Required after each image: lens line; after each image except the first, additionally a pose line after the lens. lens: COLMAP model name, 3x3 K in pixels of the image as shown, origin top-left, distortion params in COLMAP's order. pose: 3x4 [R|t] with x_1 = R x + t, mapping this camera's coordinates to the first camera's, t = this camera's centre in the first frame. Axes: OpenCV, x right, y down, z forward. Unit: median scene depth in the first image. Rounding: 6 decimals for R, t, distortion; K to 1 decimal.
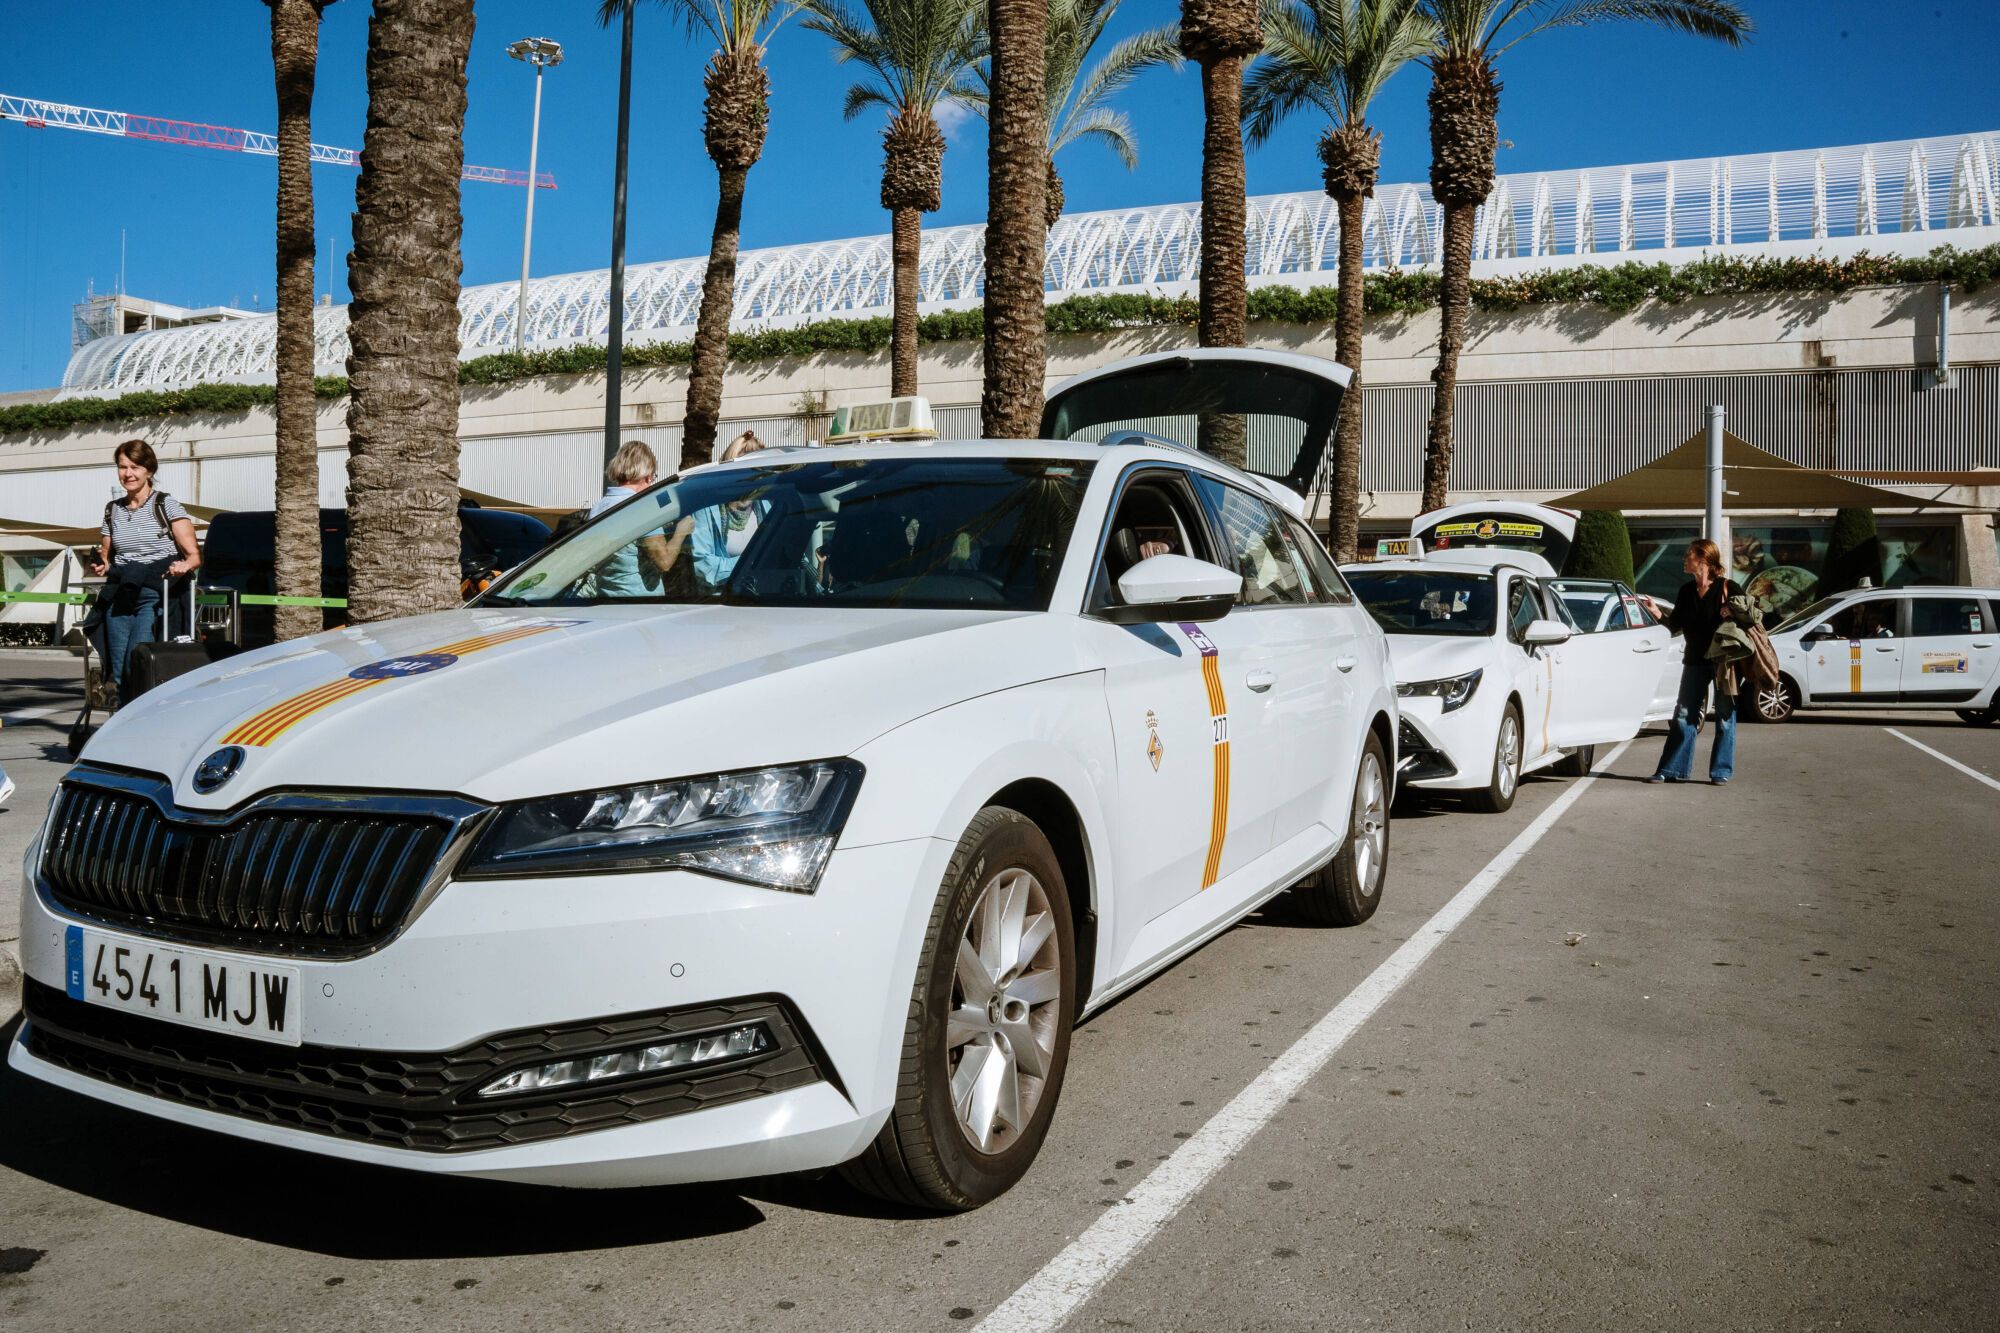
lens RADIAL K [[1601.6, 0, 995.9], [0, 1601.6, 662.4], [0, 0, 1]] dist [-0.207042, 0.187012]
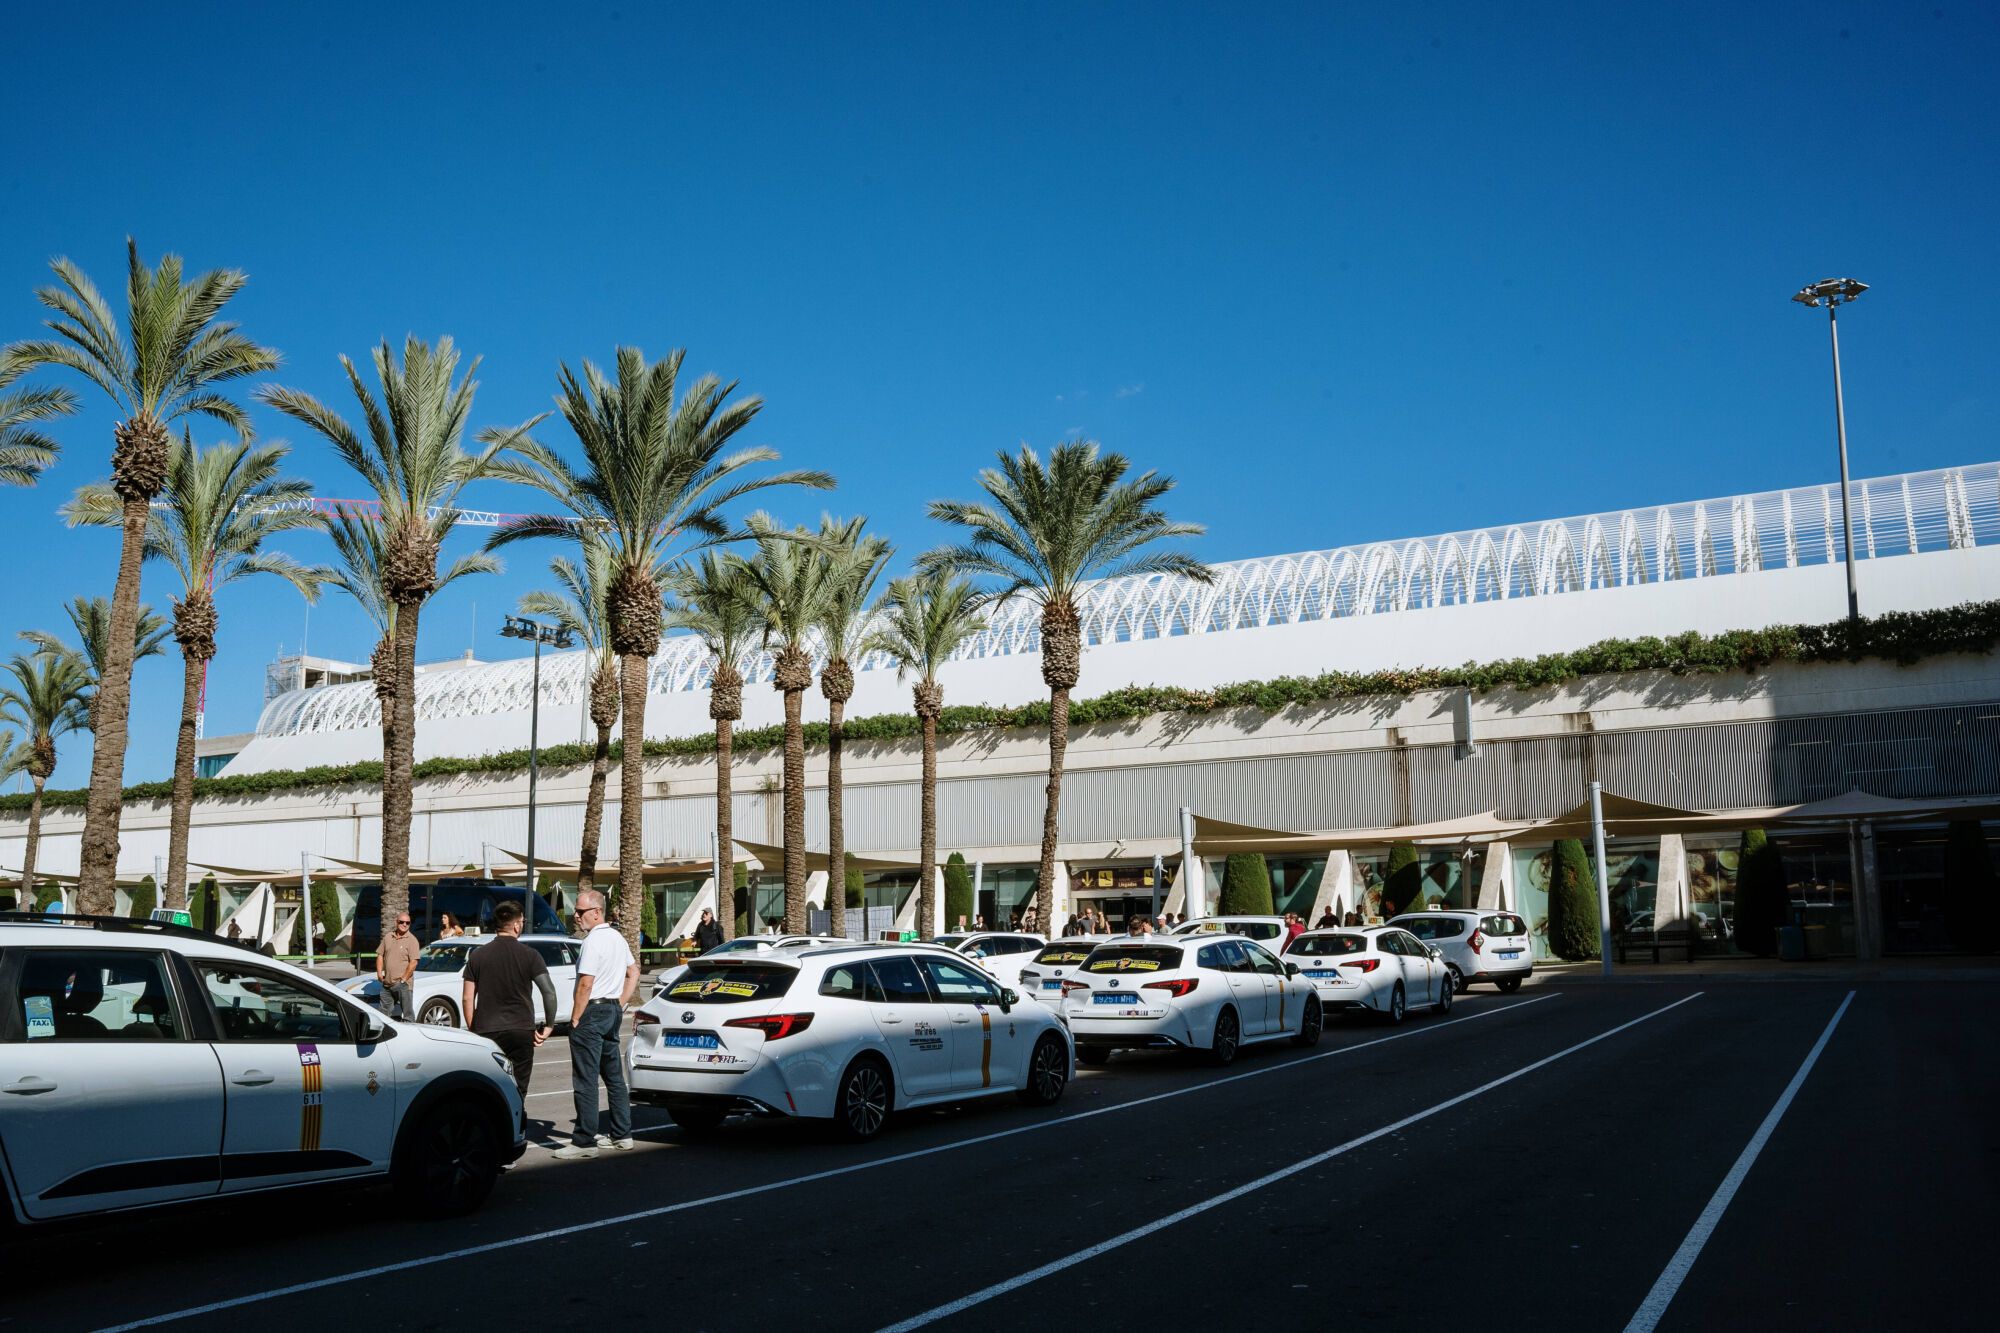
lens RADIAL K [[1601.6, 0, 995.9], [0, 1601.6, 662.4], [0, 0, 1]] dist [-0.207042, 0.187012]
pose [[0.995550, -0.031888, -0.088677, 0.378979], [0.013593, 0.979761, -0.199710, 0.037058], [0.093250, 0.197616, 0.975834, -0.713695]]
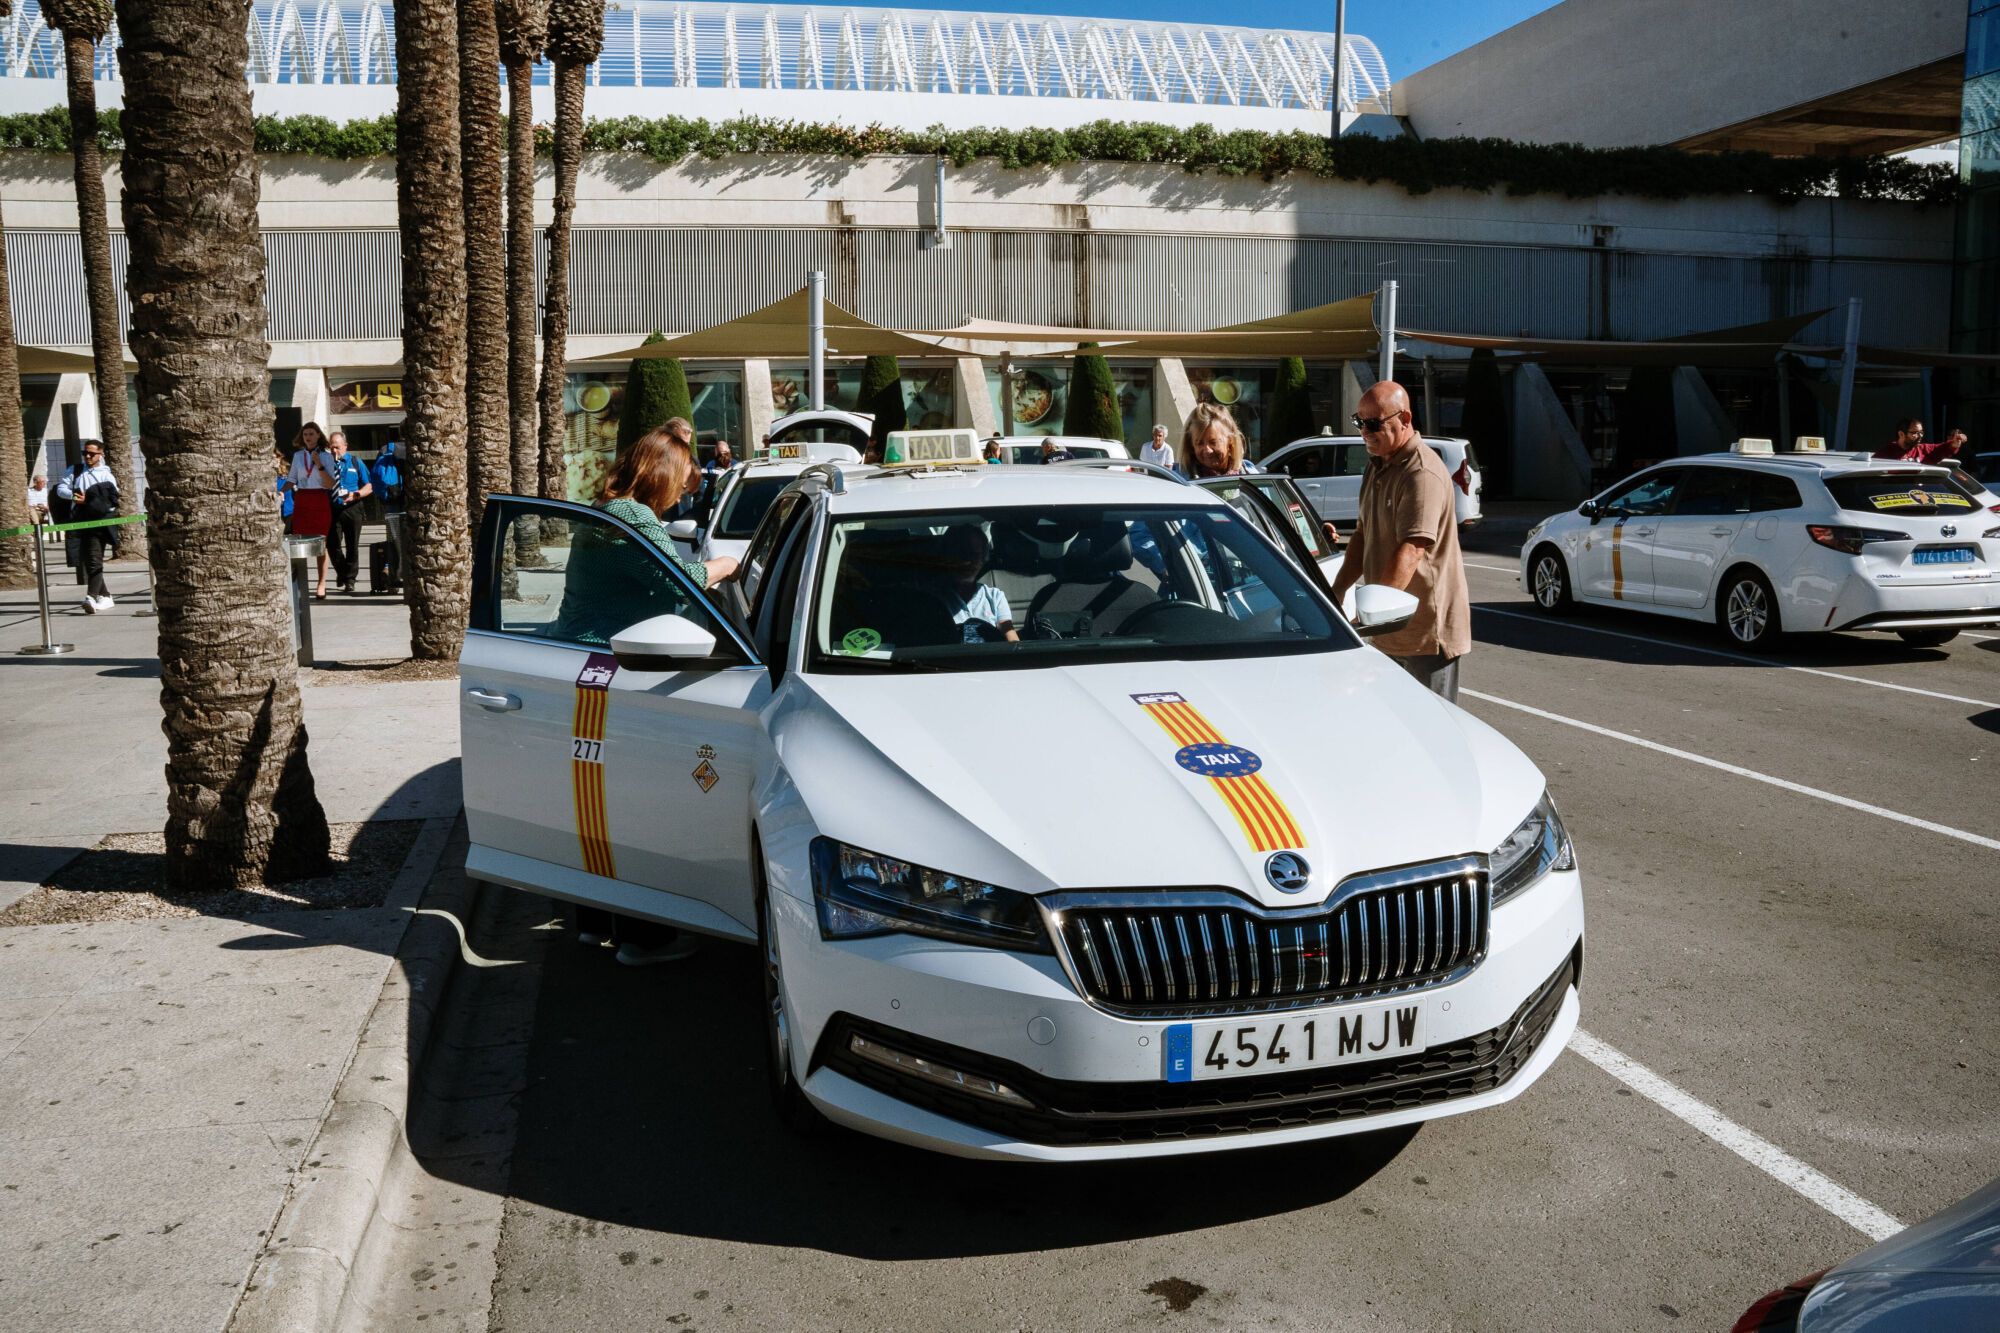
lens RADIAL K [[1601.6, 0, 995.9], [0, 1601.6, 662.4], [0, 0, 1]] dist [-0.207042, 0.187012]
pose [[0.784089, -0.107486, 0.611270, -0.139863], [0.036039, 0.991113, 0.128050, -0.026480], [-0.619601, -0.078373, 0.780994, 0.012942]]
